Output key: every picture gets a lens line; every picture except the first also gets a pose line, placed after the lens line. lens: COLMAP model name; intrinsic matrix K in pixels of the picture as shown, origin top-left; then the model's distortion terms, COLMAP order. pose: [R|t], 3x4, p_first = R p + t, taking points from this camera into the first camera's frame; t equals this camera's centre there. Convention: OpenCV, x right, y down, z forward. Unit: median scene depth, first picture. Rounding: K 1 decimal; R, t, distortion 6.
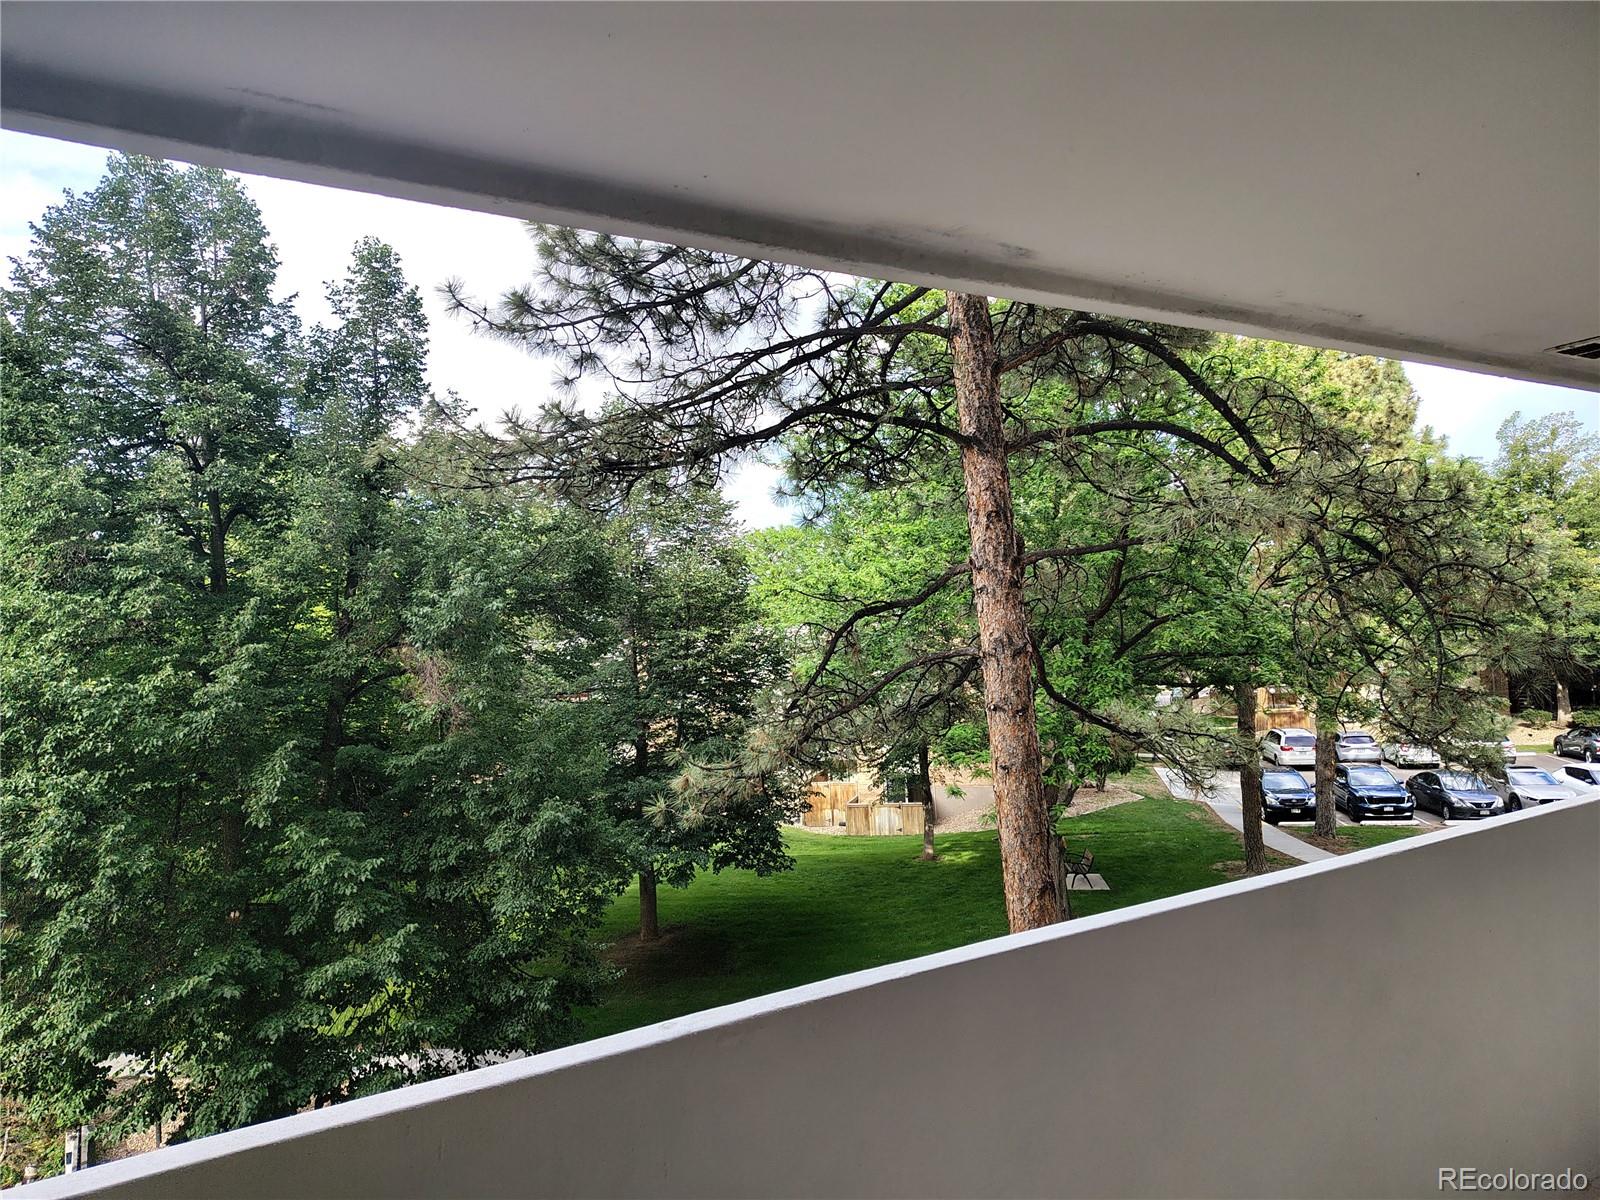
lens RADIAL K [[1095.9, 0, 800.0], [0, 1095.9, 600.0], [0, 0, 1]] dist [0.033560, -0.005850]
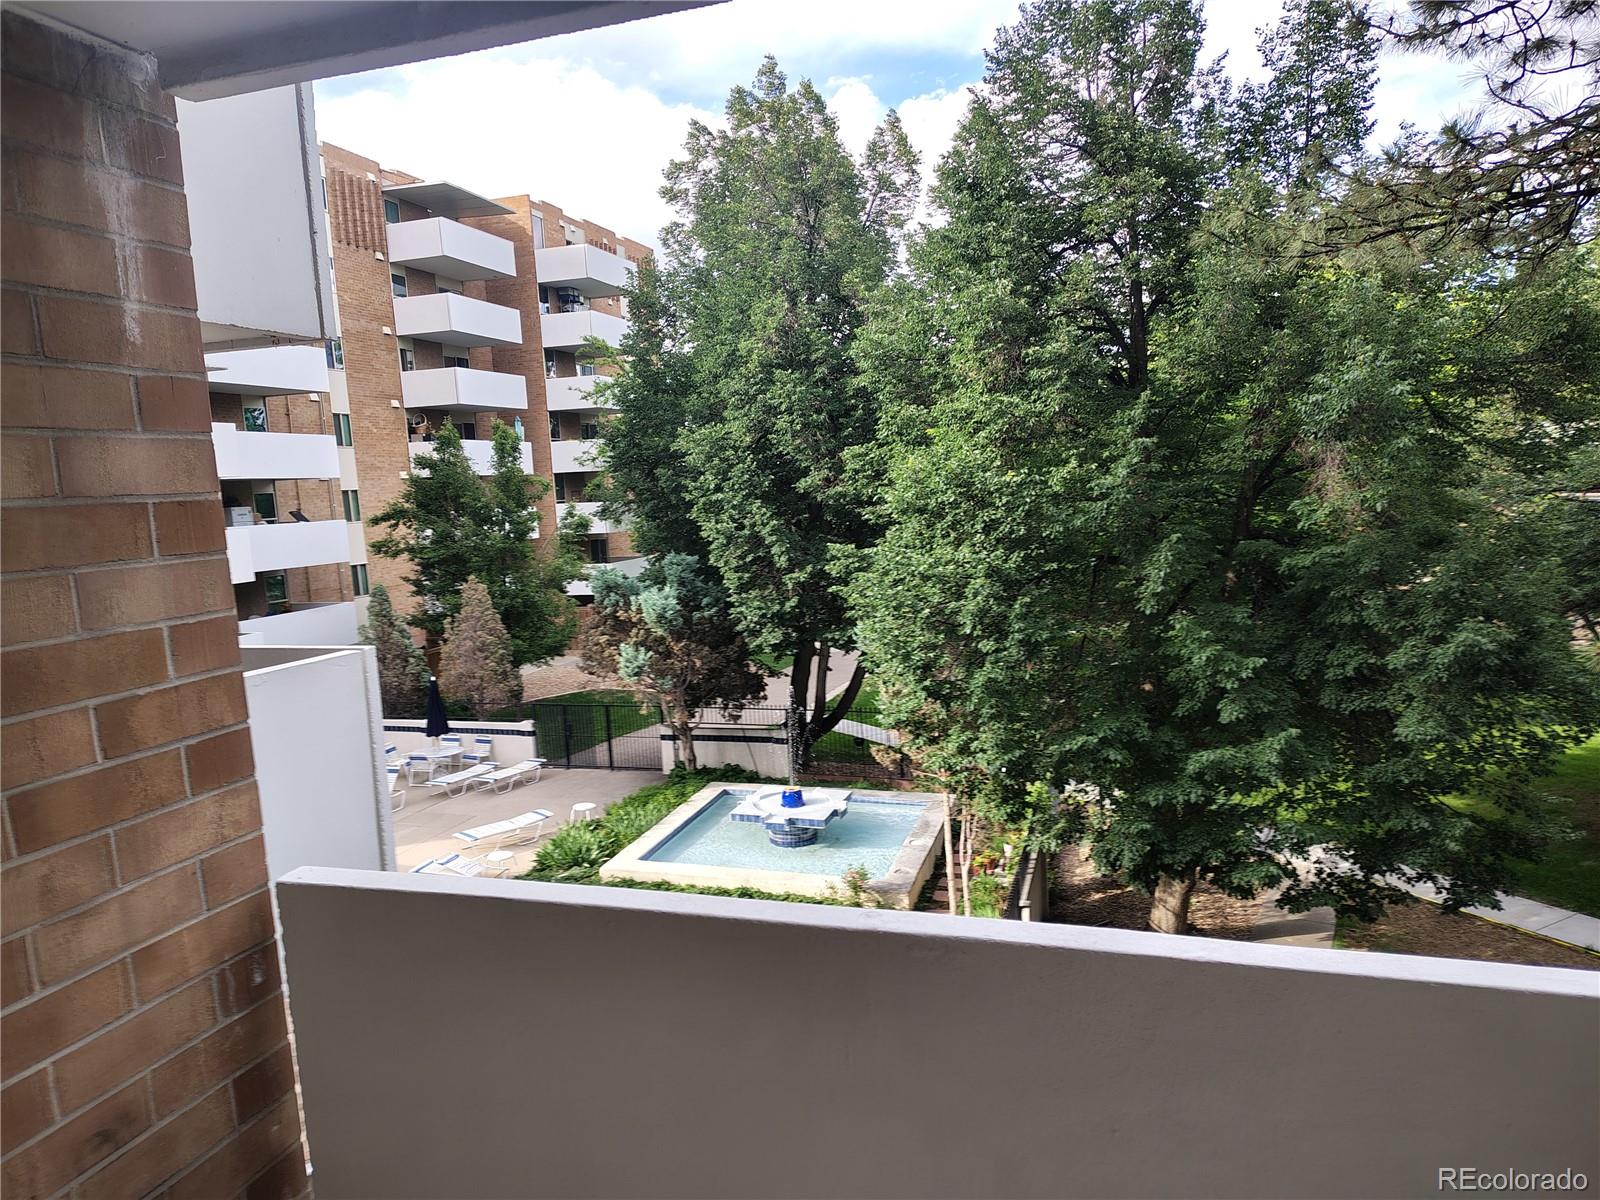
lens RADIAL K [[1104.2, 0, 798.2], [0, 1104.2, 631.5], [0, 0, 1]] dist [-0.005129, -0.016329]
pose [[0.624389, 0.126709, -0.770768, 0.113076], [0.050285, 0.978188, 0.201543, -0.006472], [0.779493, -0.164599, 0.604398, 0.093905]]
